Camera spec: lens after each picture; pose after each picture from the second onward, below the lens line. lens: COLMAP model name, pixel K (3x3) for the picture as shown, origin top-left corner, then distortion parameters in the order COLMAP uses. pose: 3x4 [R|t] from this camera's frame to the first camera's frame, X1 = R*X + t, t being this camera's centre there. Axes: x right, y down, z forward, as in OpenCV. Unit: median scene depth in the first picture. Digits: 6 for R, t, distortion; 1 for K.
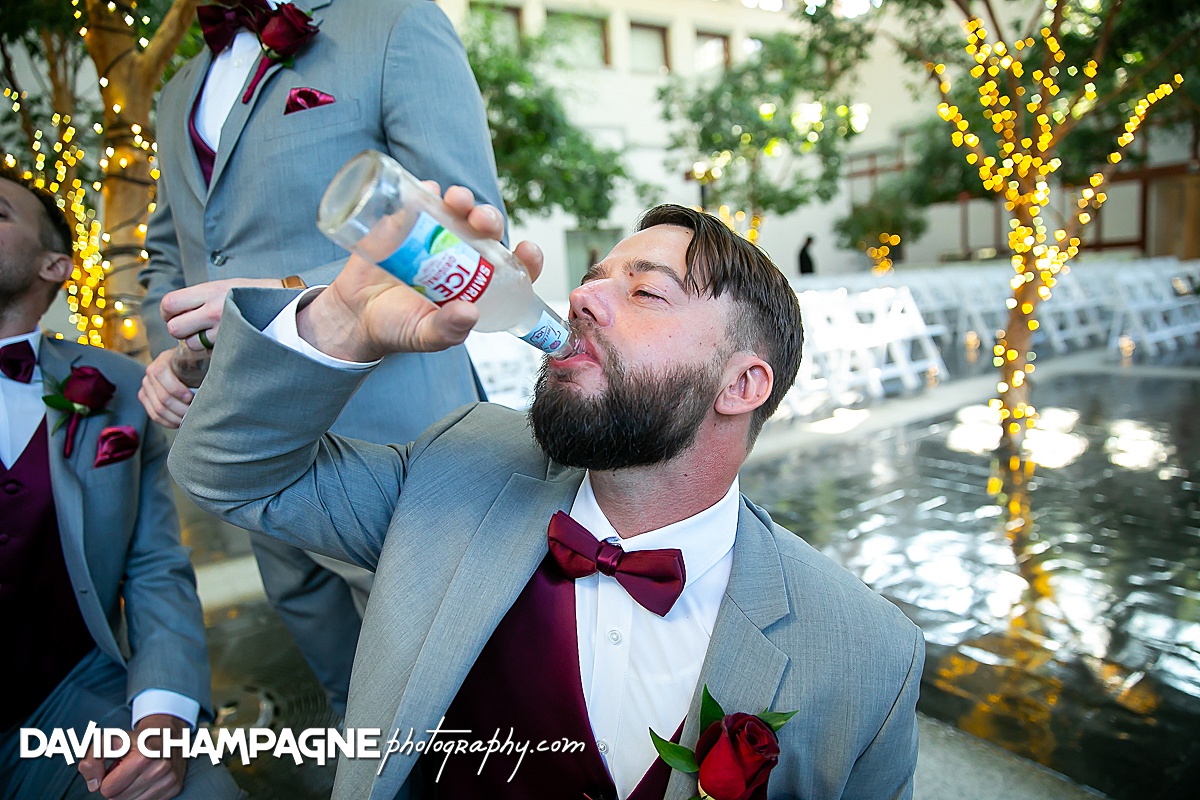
lens RADIAL K [[803.6, 0, 595.9], [0, 803.6, 411.2], [0, 0, 1]] dist [-0.107952, 0.075138]
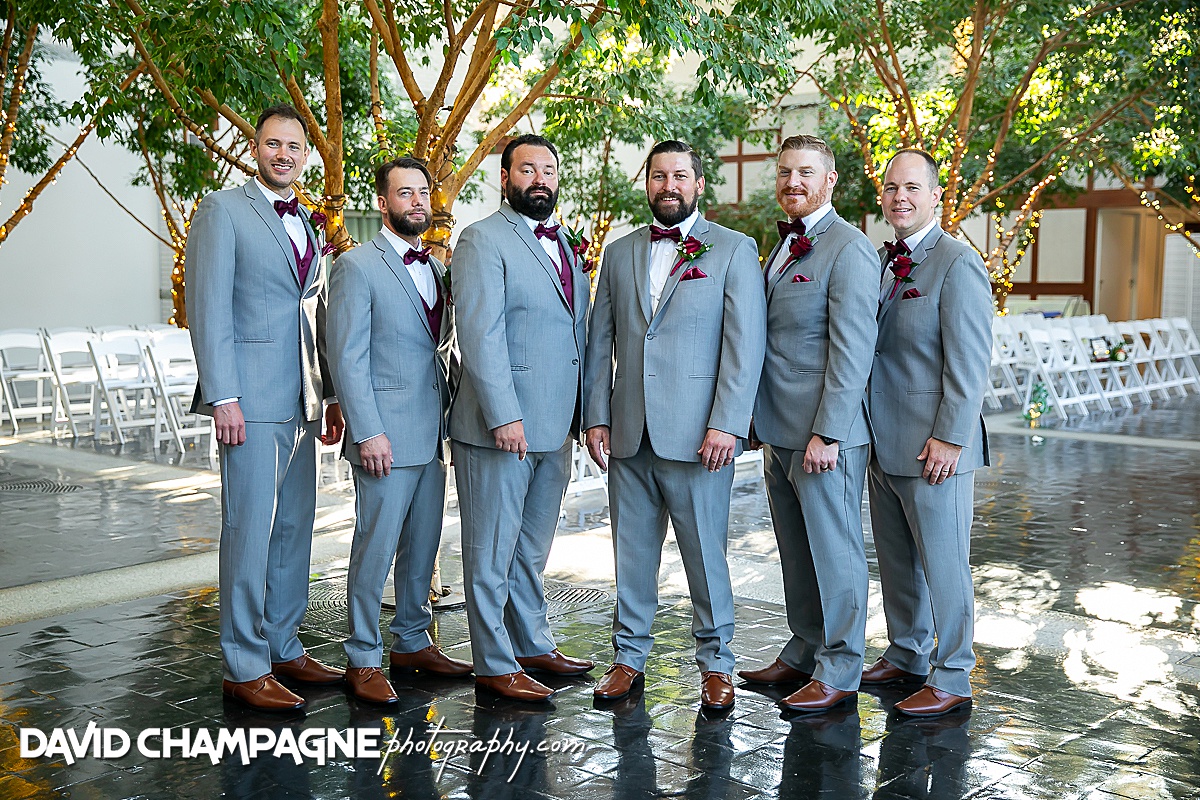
lens RADIAL K [[1408.3, 0, 583.6], [0, 1408.3, 404.8], [0, 0, 1]] dist [0.053750, 0.011622]
pose [[0.967357, 0.055743, 0.247209, -0.142639], [-0.035788, 0.995781, -0.084495, 0.040210], [-0.250877, 0.072890, 0.965271, -0.274984]]
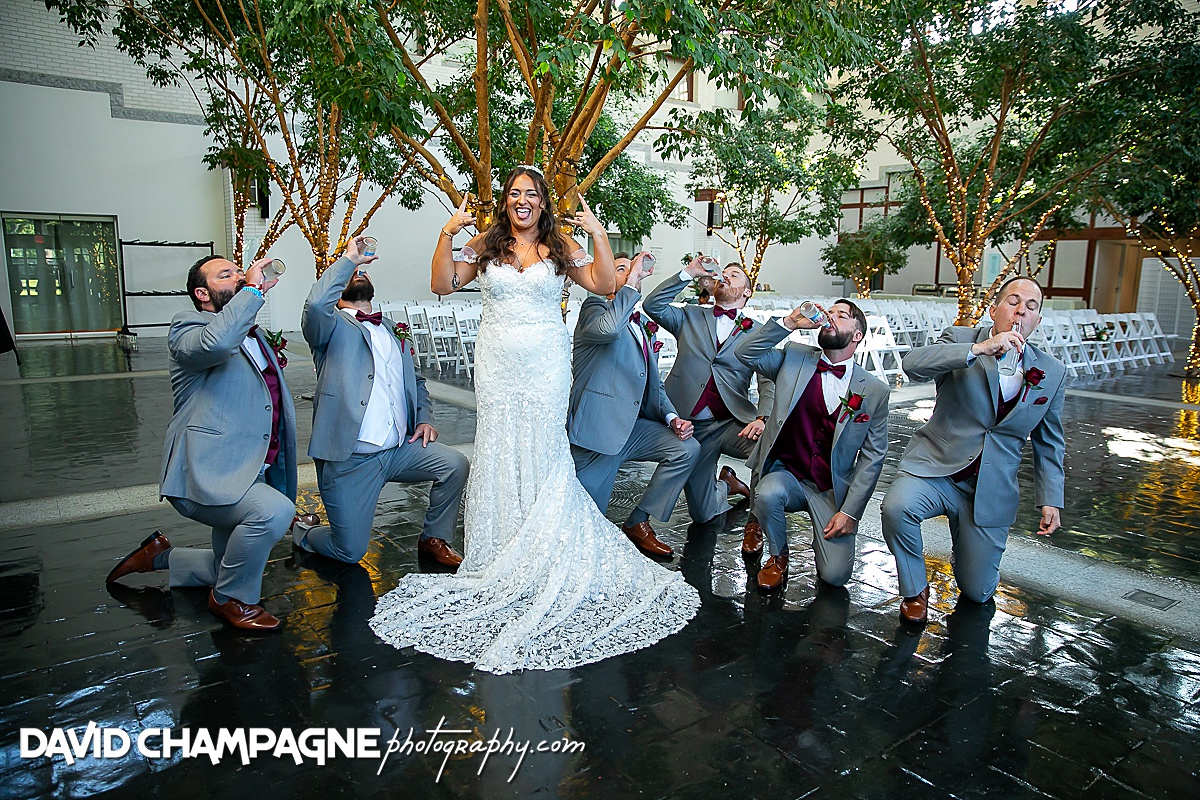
lens RADIAL K [[803.6, 0, 595.9], [0, 803.6, 411.2], [0, 0, 1]] dist [-0.107952, 0.075138]
pose [[0.995572, 0.085697, 0.038624, -0.076566], [-0.085868, 0.996303, 0.002783, 0.026630], [-0.038243, -0.006087, 0.999250, -0.187086]]
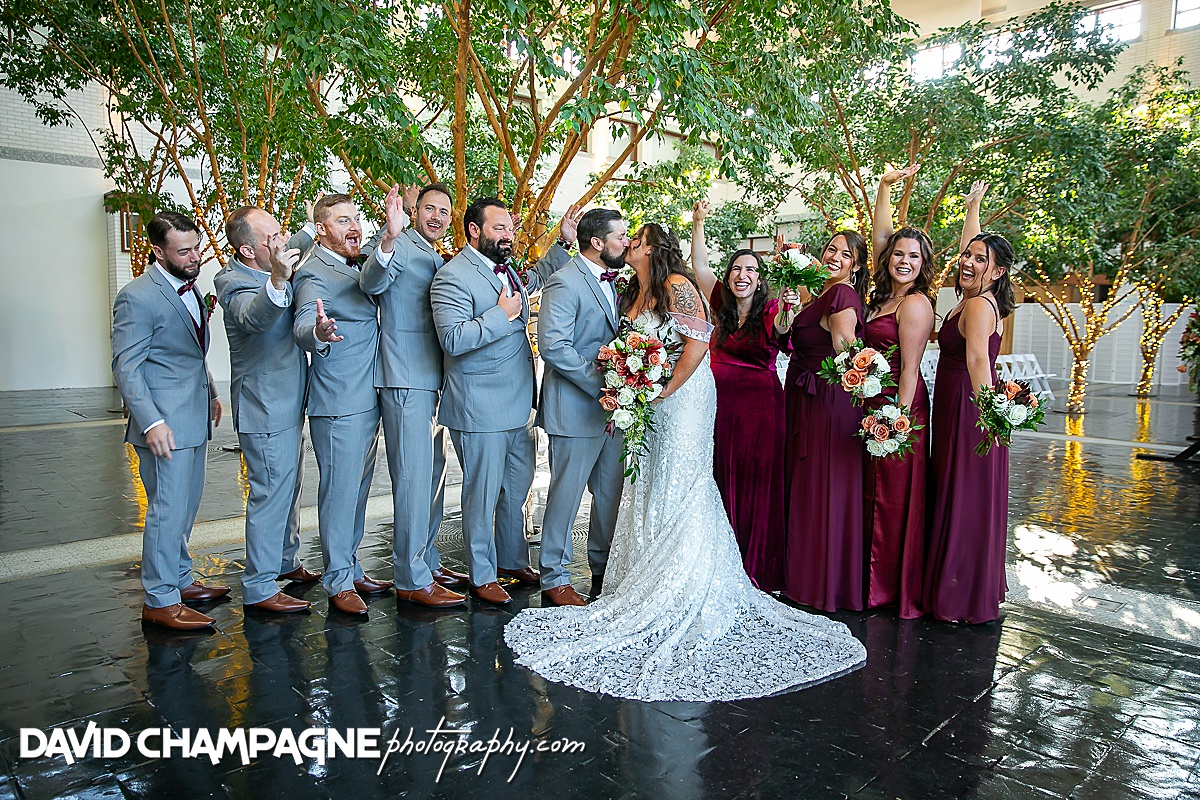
lens RADIAL K [[828.4, 0, 577.1], [0, 828.4, 399.6], [0, 0, 1]] dist [-0.112482, 0.078763]
pose [[0.985317, 0.074004, 0.153862, -0.115272], [-0.061590, 0.994565, -0.083945, 0.034724], [-0.159238, 0.073236, 0.984520, -0.200926]]
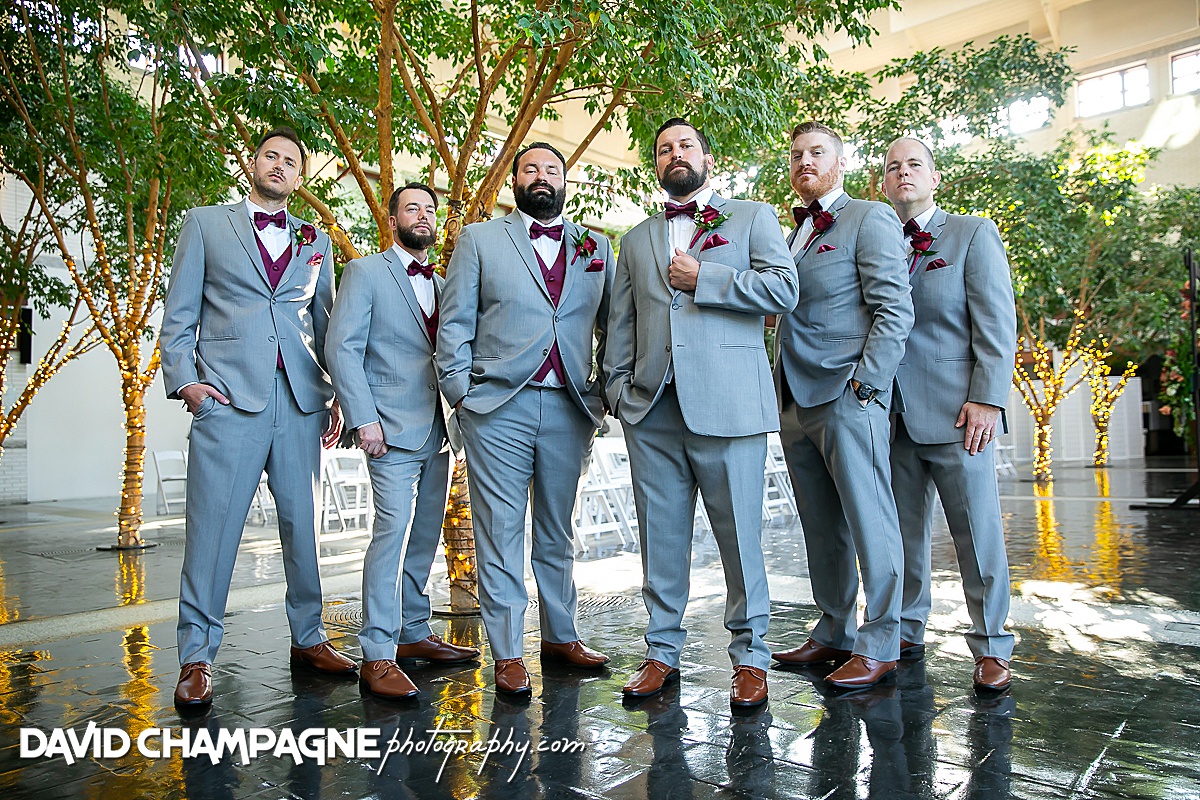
lens RADIAL K [[860.7, 0, 596.8], [0, 860.7, 411.1], [0, 0, 1]] dist [-0.099148, 0.085241]
pose [[0.966686, 0.059557, 0.248939, -0.115258], [-0.005148, 0.976881, -0.213720, 0.060859], [-0.255912, 0.205319, 0.944644, -0.148224]]
